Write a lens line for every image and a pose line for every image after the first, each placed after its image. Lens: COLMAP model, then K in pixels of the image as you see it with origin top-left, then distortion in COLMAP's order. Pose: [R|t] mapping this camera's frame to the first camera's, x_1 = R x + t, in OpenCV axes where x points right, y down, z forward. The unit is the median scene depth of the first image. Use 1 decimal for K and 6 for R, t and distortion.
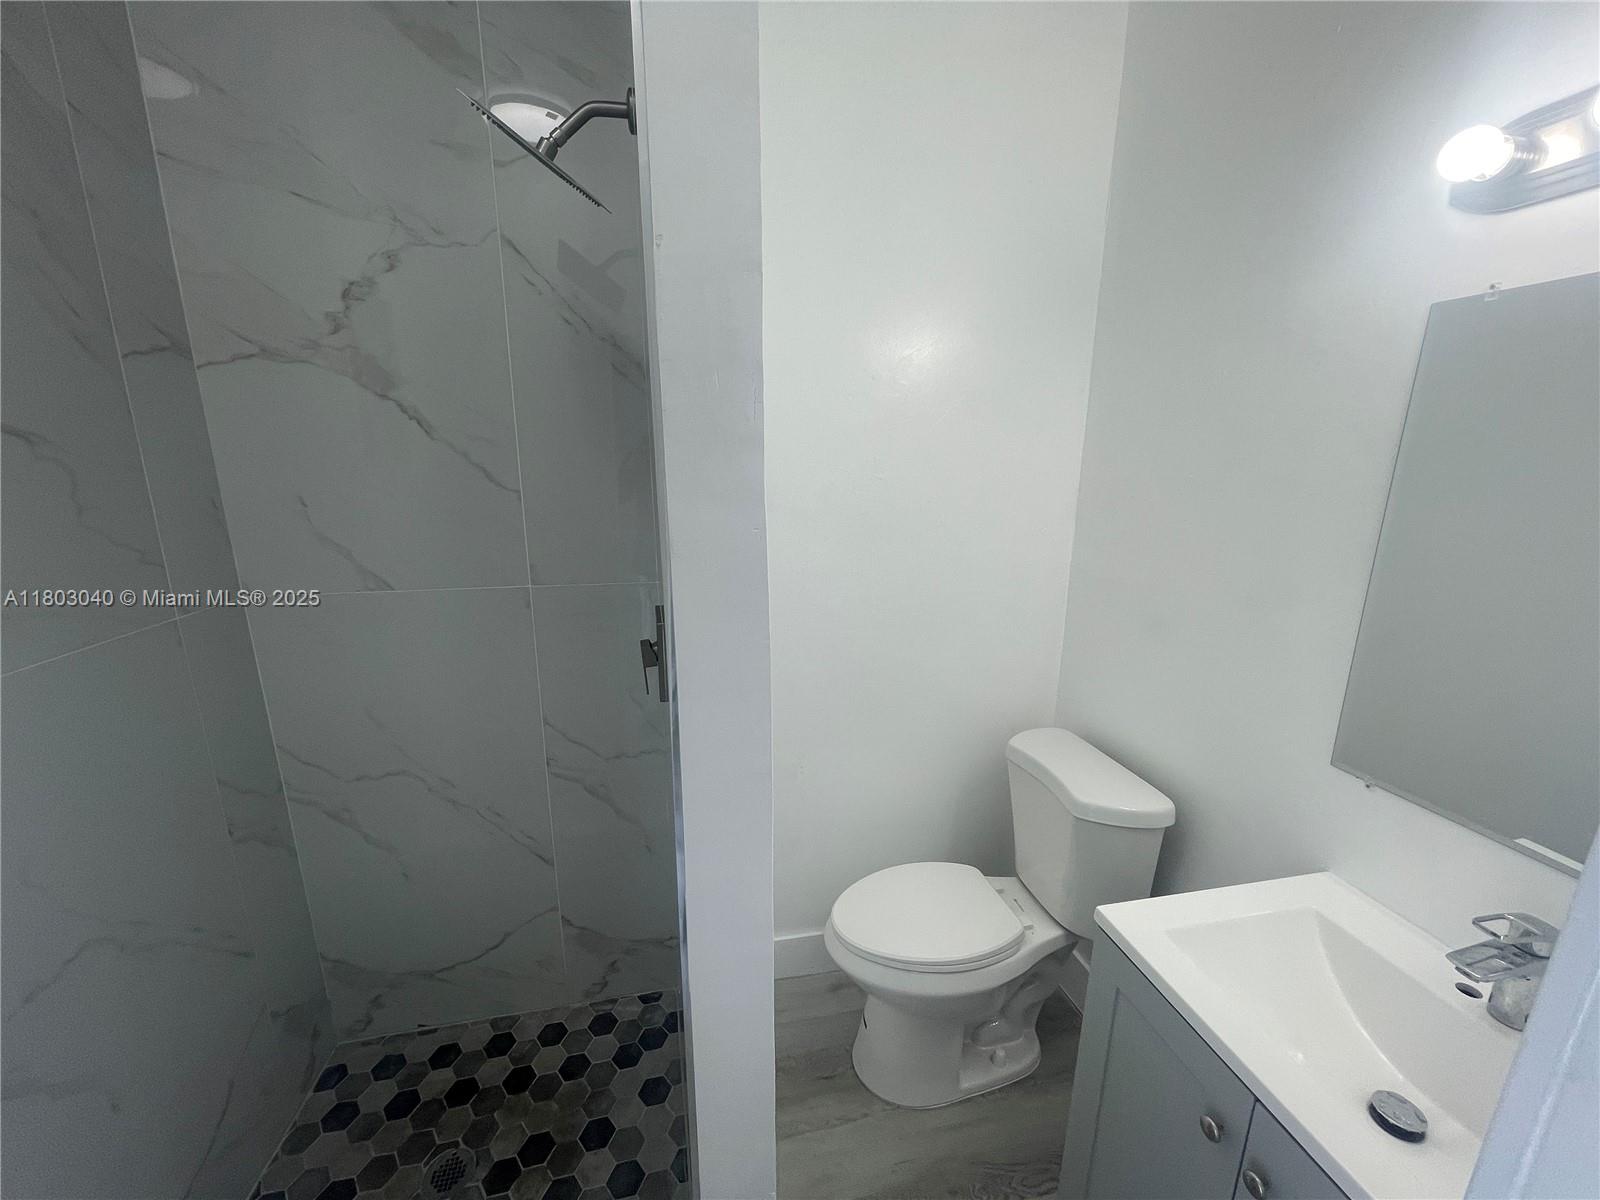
lens RADIAL K [[643.6, 0, 801.1], [0, 643.6, 600.9], [0, 0, 1]] dist [0.009899, -0.000028]
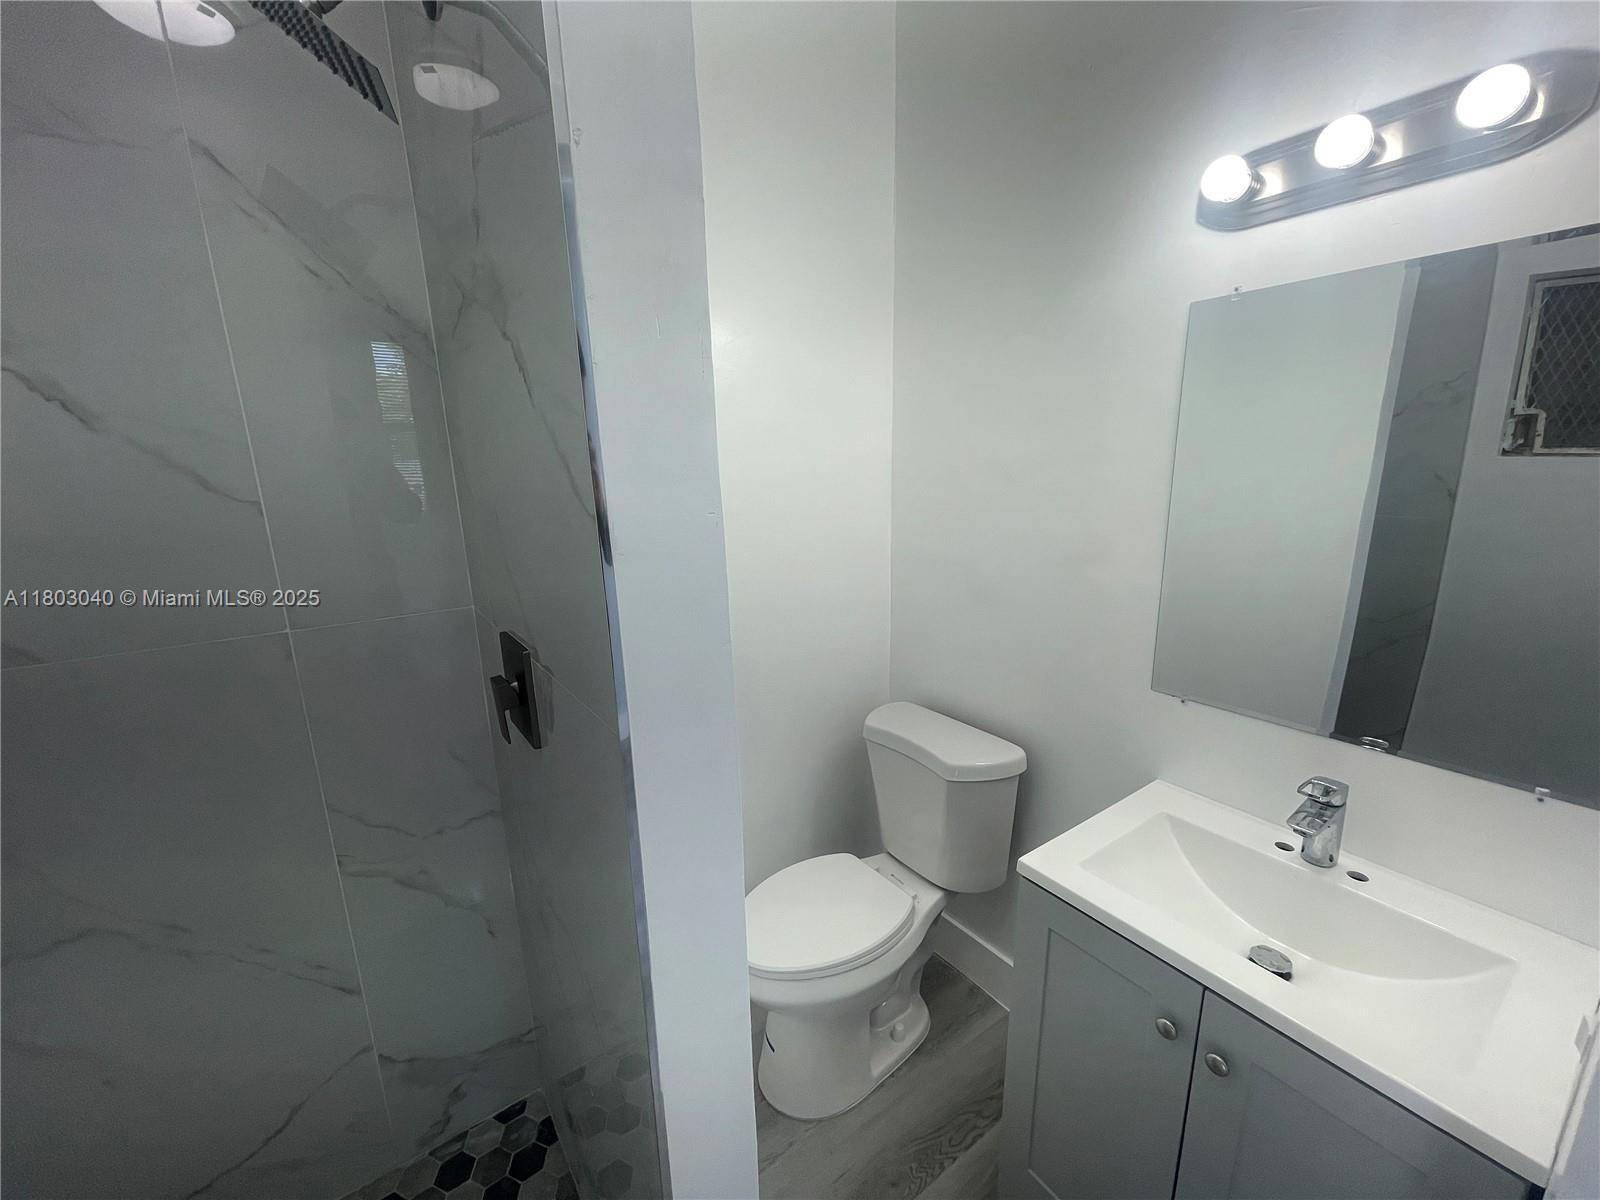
lens RADIAL K [[643.6, 0, 803.6], [0, 643.6, 601.7], [0, 0, 1]] dist [0.009899, -0.000028]
pose [[0.924338, -0.112109, 0.364734, -0.141959], [0.115485, 0.993229, 0.012620, 0.003025], [-0.363680, 0.030456, 0.931026, 0.095638]]
